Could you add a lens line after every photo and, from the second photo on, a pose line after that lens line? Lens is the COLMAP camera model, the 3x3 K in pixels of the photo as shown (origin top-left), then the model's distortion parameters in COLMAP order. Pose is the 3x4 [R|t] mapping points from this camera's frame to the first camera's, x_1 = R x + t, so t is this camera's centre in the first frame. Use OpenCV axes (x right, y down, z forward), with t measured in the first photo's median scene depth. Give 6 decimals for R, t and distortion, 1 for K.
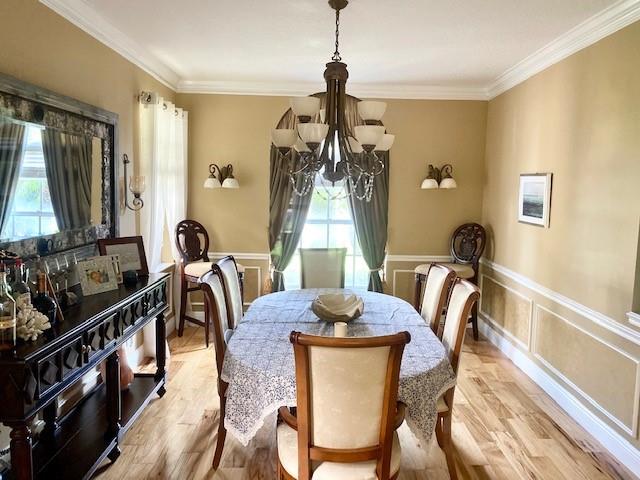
lens RADIAL K [[484.4, 0, 319.2], [0, 484.4, 236.3], [0, 0, 1]] dist [0.036420, -0.057003]
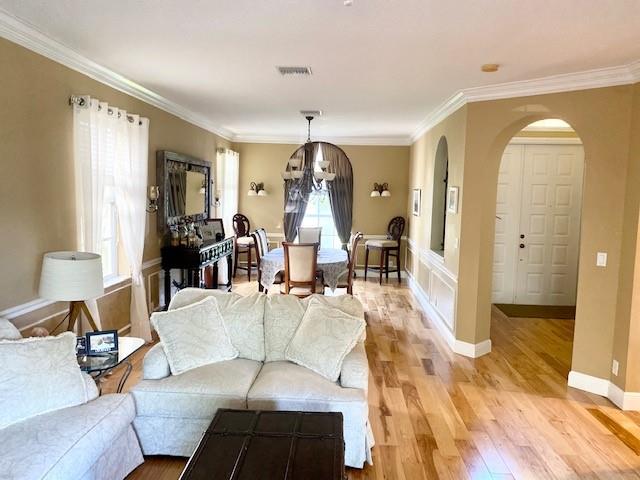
lens RADIAL K [[484.4, 0, 320.8], [0, 484.4, 241.1], [0, 0, 1]] dist [0.036420, -0.057003]
pose [[0.998513, 0.008906, -0.053785, 0.132211], [-0.009117, 0.999952, -0.003673, 0.072901], [0.053750, 0.004158, 0.998546, -0.785203]]
